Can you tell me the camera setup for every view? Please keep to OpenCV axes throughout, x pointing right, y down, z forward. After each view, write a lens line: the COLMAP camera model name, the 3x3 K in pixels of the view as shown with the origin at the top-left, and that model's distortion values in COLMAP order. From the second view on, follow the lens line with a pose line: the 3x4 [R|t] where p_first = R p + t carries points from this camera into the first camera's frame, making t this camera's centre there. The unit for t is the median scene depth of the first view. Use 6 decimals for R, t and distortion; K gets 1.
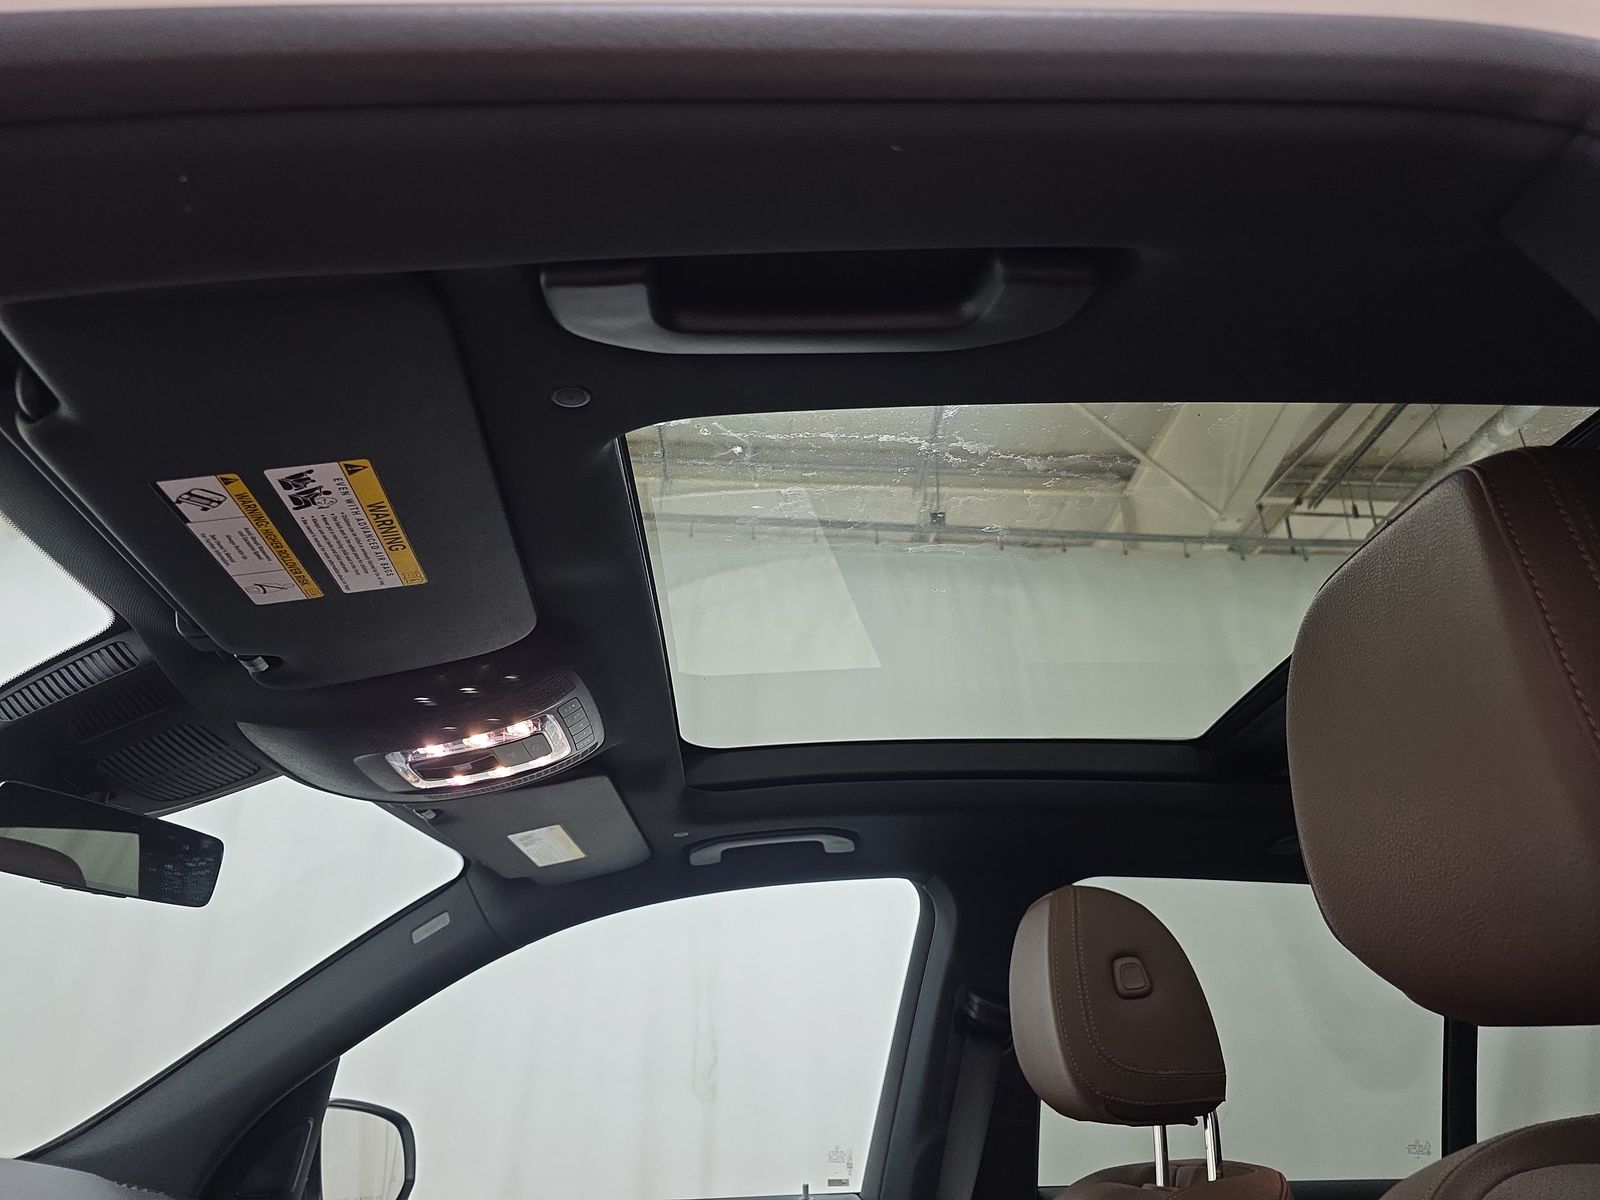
lens RADIAL K [[1062.6, 0, 801.0], [0, 1062.6, 605.0], [0, 0, 1]] dist [0.044842, -0.027544]
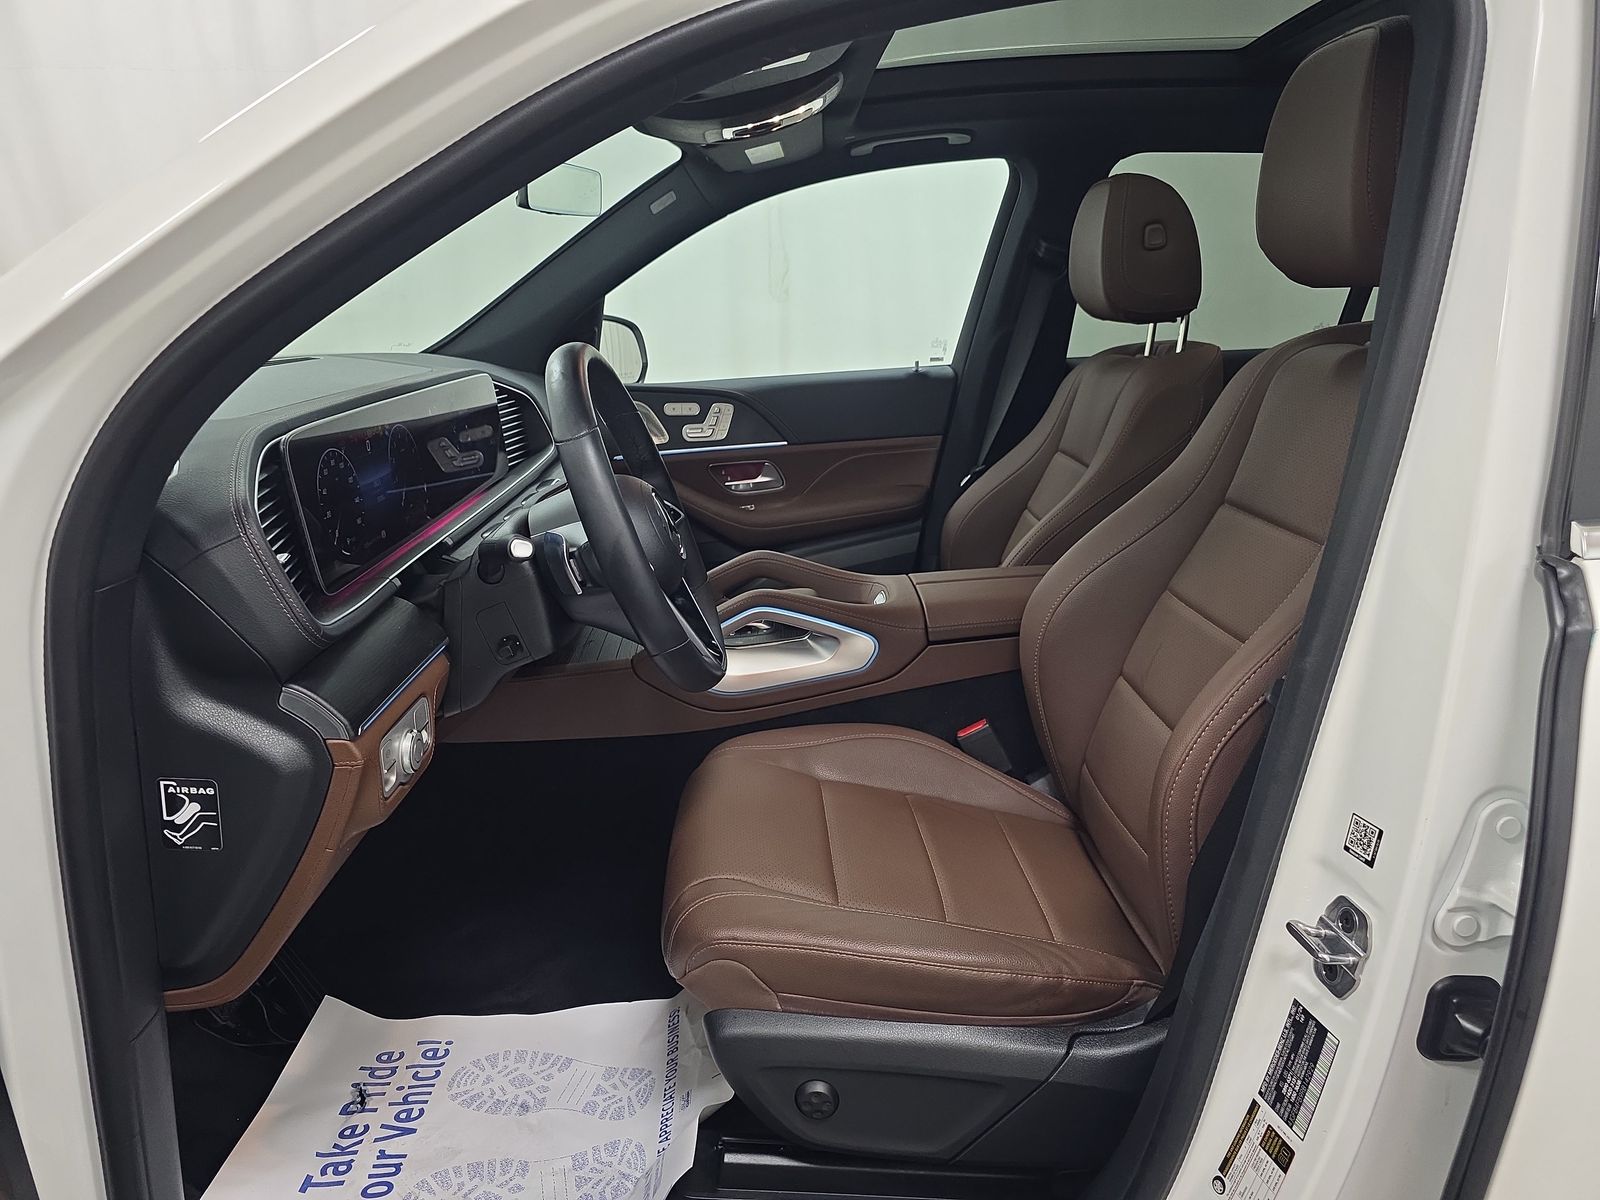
lens RADIAL K [[1062.6, 0, 801.0], [0, 1062.6, 605.0], [0, 0, 1]] dist [0.044842, -0.027544]
pose [[0.999675, -0.015900, -0.019907, -0.148647], [0.025083, 0.751202, 0.659596, -0.235494], [0.004467, -0.659881, 0.751357, -0.427710]]
